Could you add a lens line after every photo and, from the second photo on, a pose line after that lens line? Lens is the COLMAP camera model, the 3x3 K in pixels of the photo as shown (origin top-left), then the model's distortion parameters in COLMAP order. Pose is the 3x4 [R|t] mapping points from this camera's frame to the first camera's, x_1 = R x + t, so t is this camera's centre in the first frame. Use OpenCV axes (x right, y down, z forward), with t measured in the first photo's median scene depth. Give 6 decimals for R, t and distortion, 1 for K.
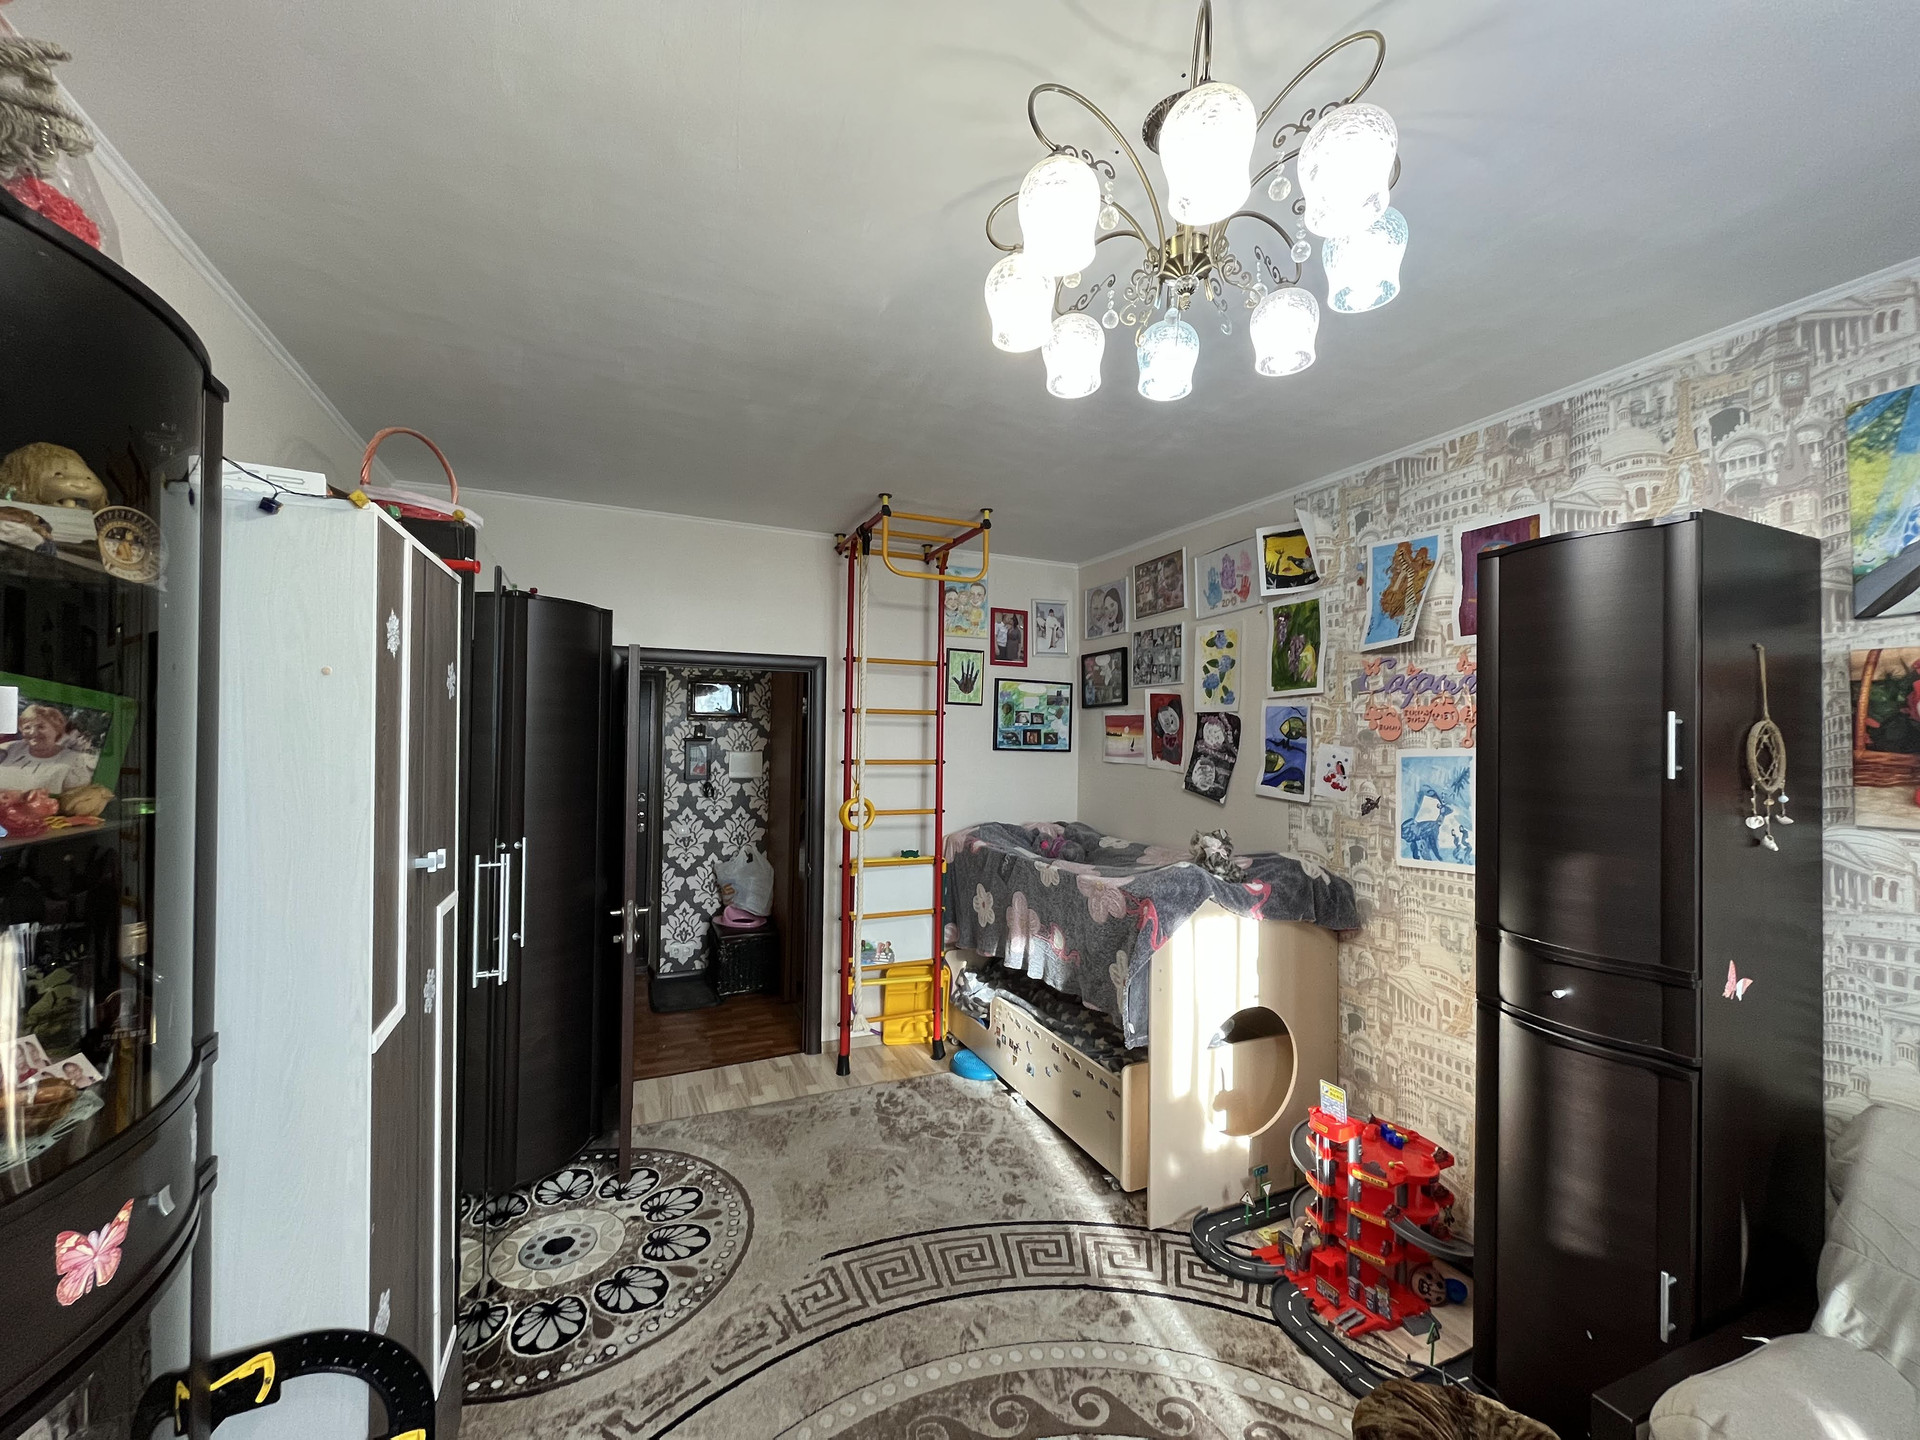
lens RADIAL K [[773.7, 0, 960.6], [0, 773.7, 719.7], [0, 0, 1]] dist [-0.002362, 0.000468]
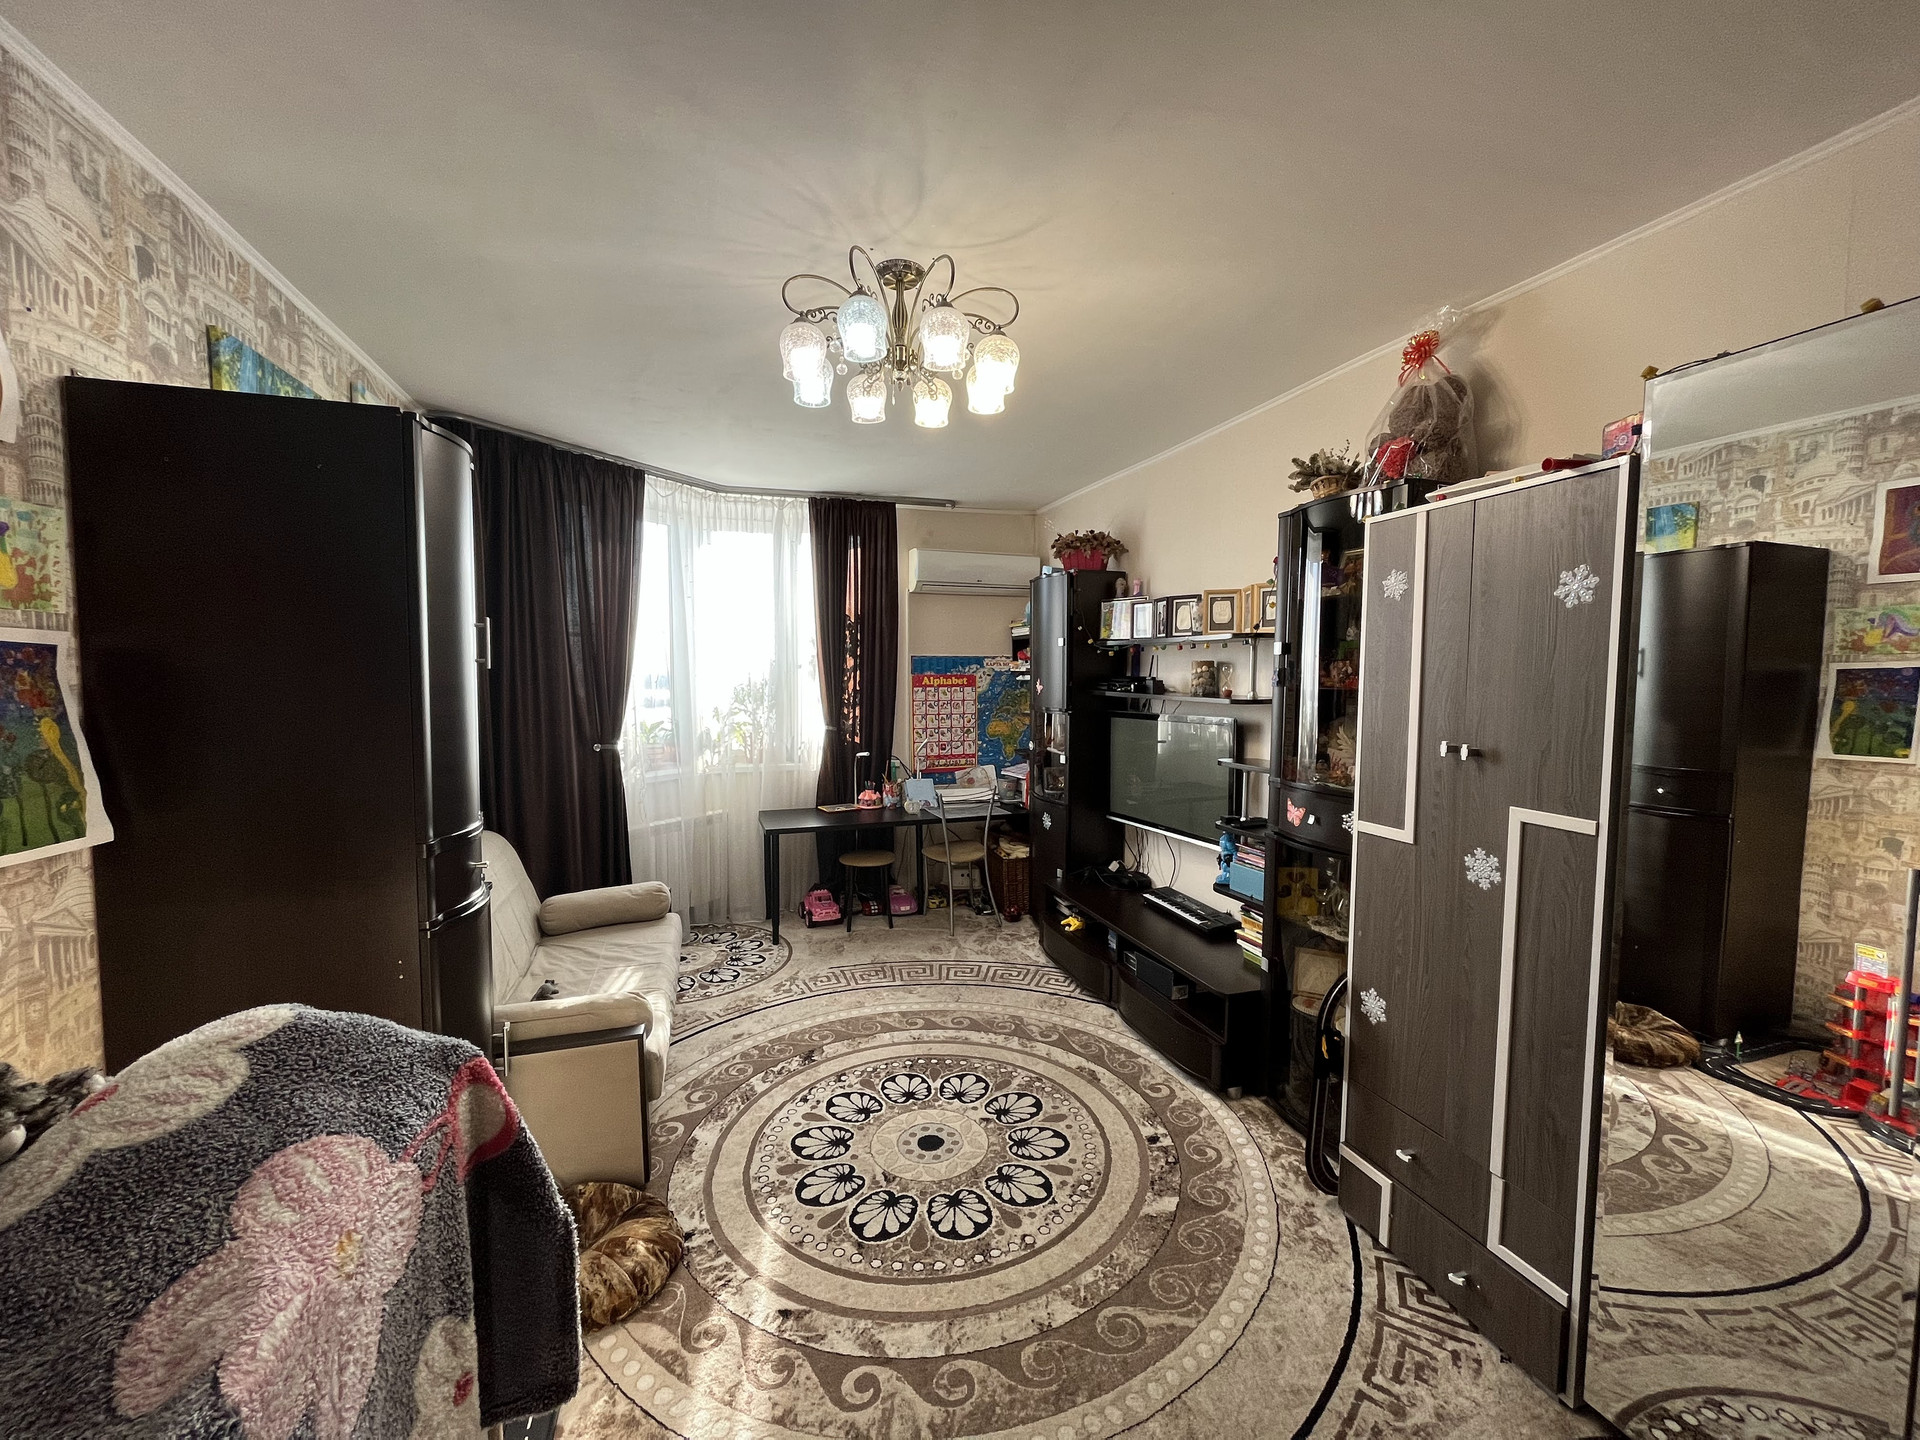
lens RADIAL K [[773.7, 0, 961.6], [0, 773.7, 725.2], [0, 0, 1]] dist [-0.002362, 0.000468]
pose [[-0.994328, -0.023427, 0.103741, -0.010550], [-0.018298, 0.998575, 0.050123, 0.036213], [-0.104768, 0.047940, -0.993341, 0.876753]]
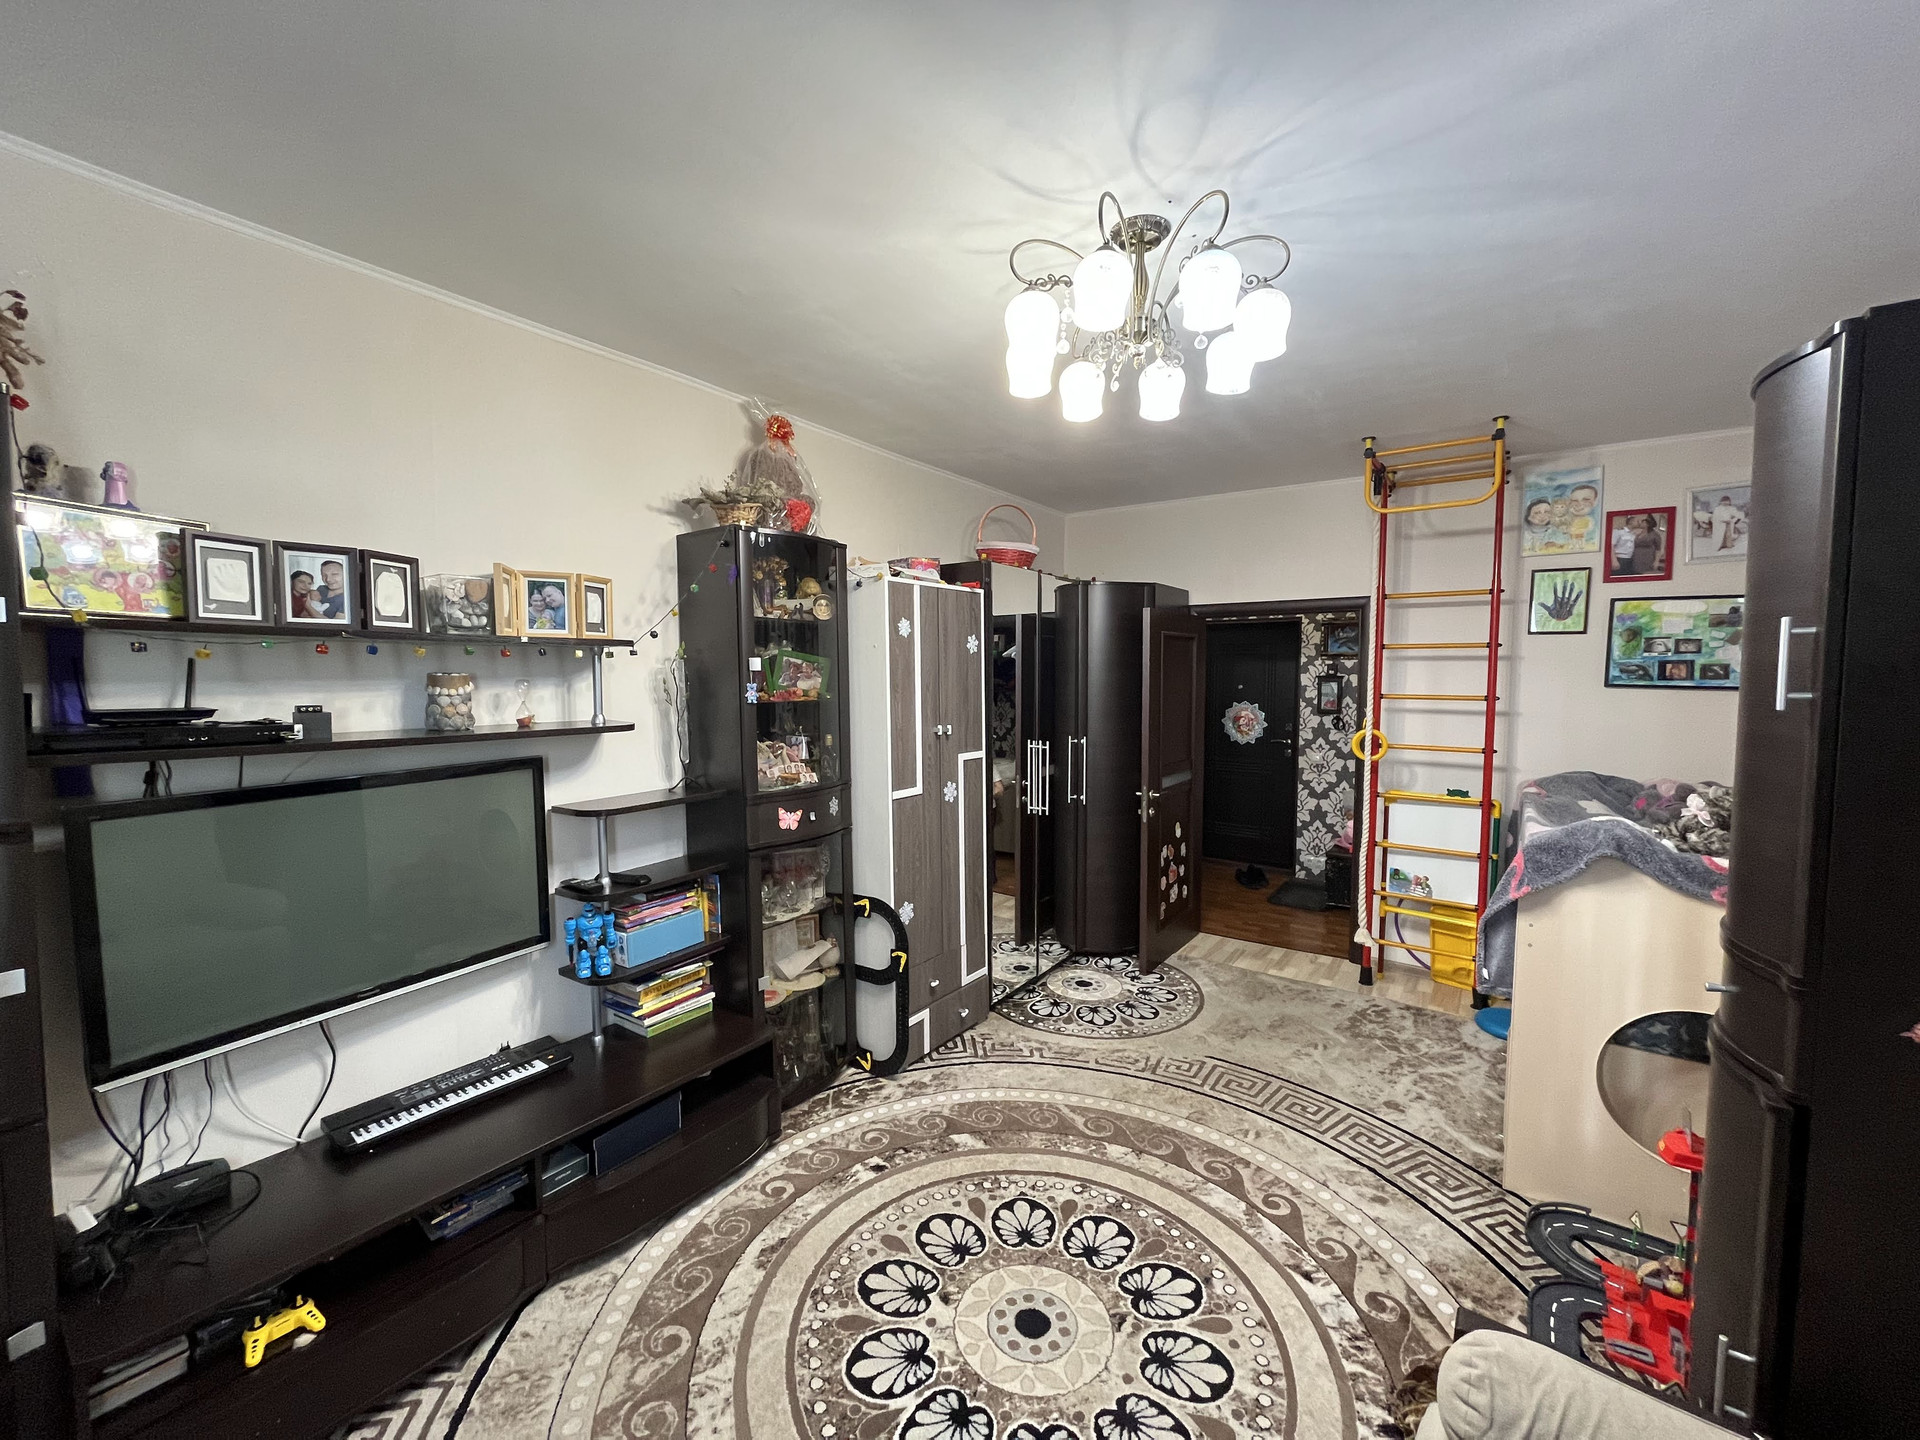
lens RADIAL K [[773.7, 0, 957.7], [0, 773.7, 723.1], [0, 0, 1]] dist [-0.002362, 0.000468]
pose [[0.500648, 0.045027, -0.864479, 0.455537], [0.023341, 0.997581, 0.065477, 0.008924], [0.865336, -0.052959, 0.498386, -0.013176]]
